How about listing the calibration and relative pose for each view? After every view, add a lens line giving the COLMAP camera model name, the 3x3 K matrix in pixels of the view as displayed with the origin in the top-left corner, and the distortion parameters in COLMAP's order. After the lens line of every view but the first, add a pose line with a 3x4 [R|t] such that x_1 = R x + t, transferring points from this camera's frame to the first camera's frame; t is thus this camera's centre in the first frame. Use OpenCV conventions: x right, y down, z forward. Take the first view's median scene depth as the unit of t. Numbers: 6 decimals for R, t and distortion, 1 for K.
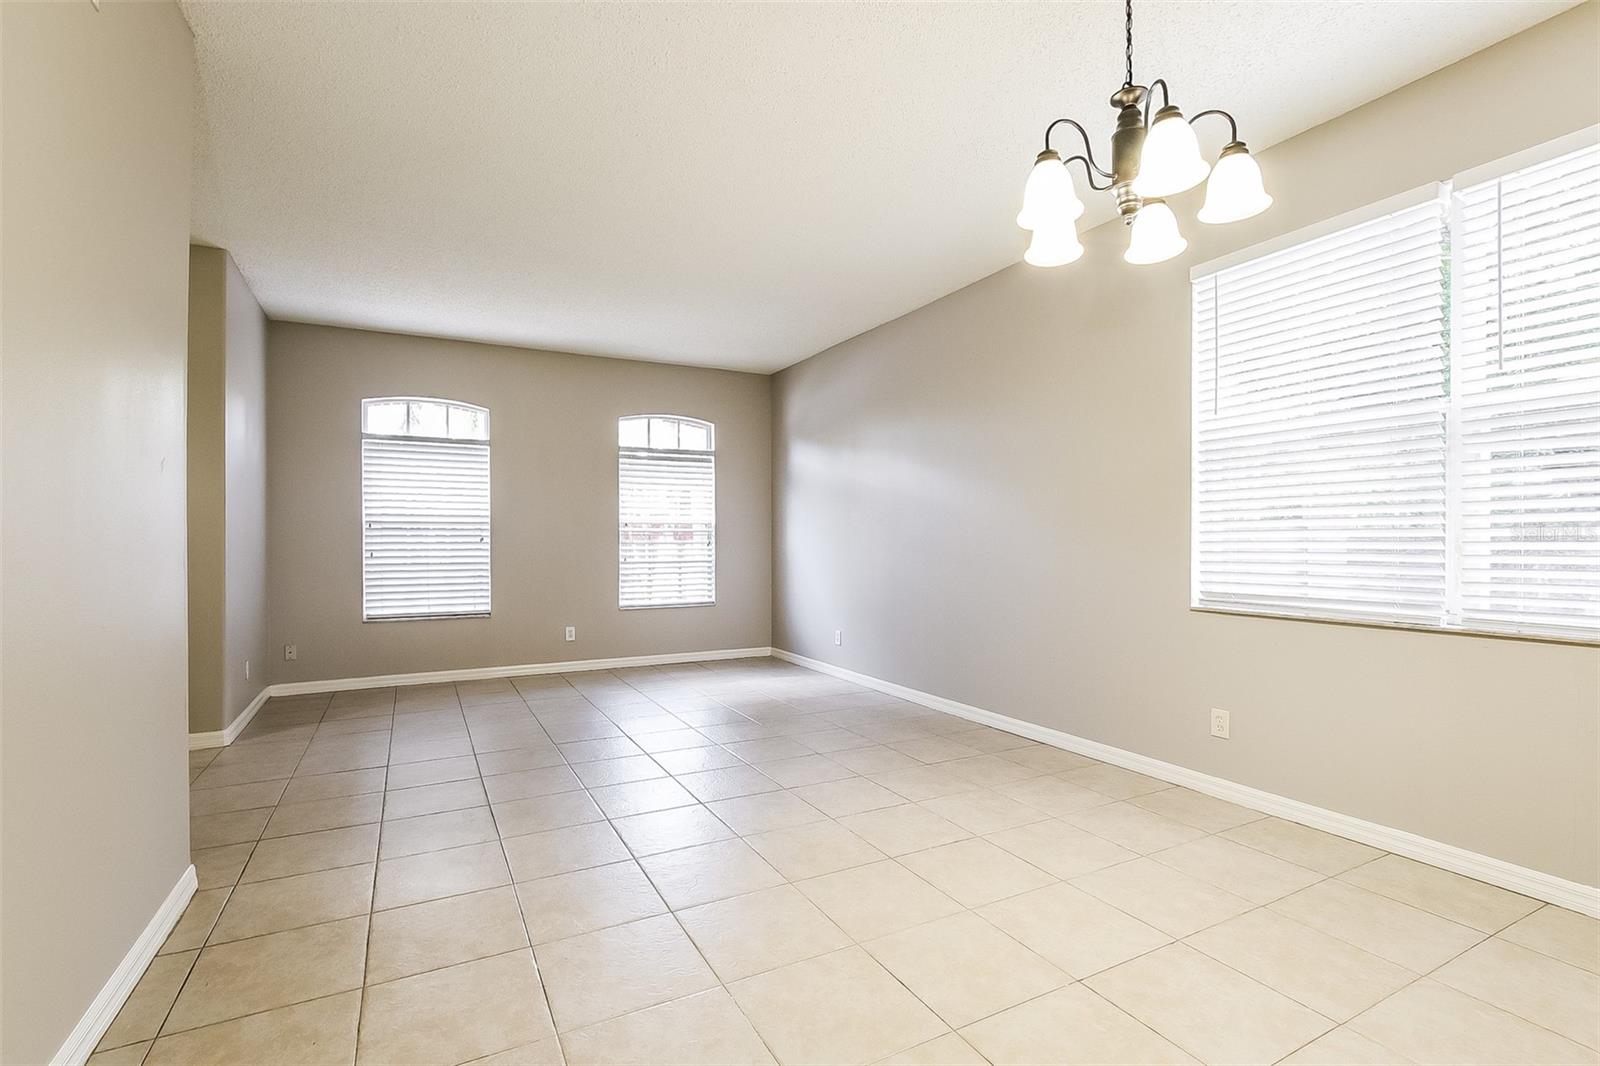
lens RADIAL K [[703.7, 0, 796.8], [0, 703.7, 540.5], [0, 0, 1]] dist [-0.012803, -0.000375]
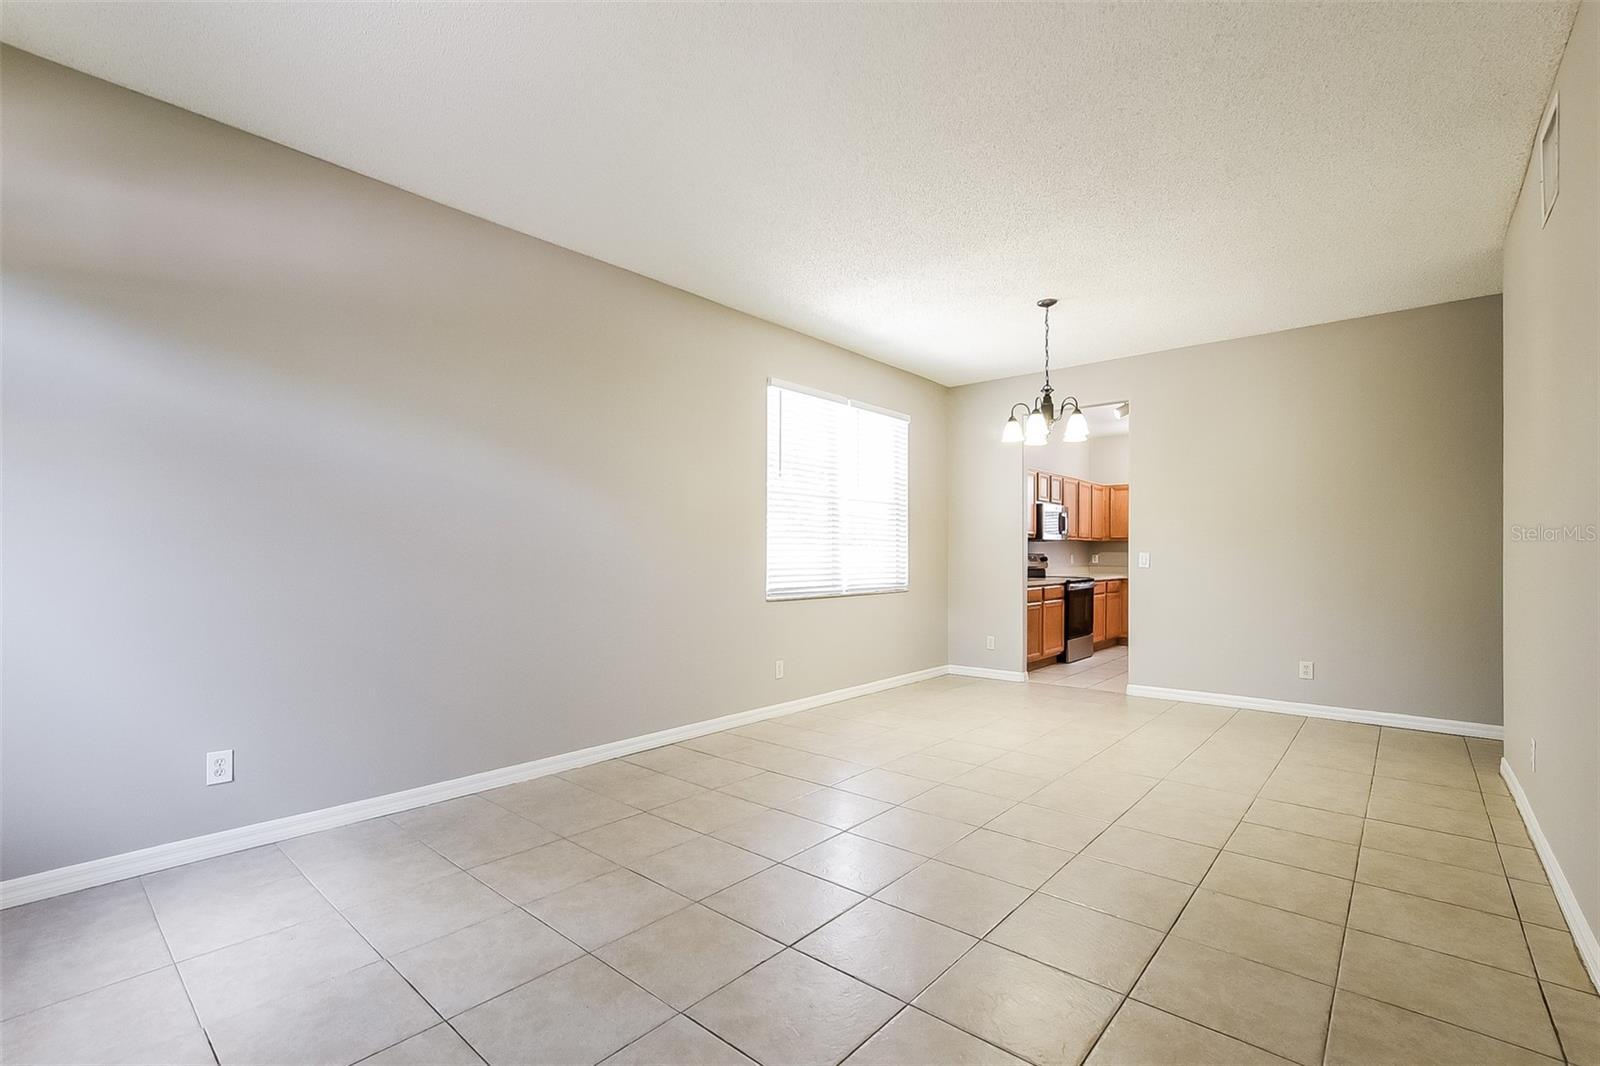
lens RADIAL K [[703.7, 0, 796.8], [0, 703.7, 540.5], [0, 0, 1]] dist [-0.012803, -0.000375]
pose [[-0.348883, 0.021073, 0.936929, -0.757853], [-0.002120, 0.999727, -0.023275, 0.003279], [-0.937164, -0.010106, -0.348743, 1.250090]]
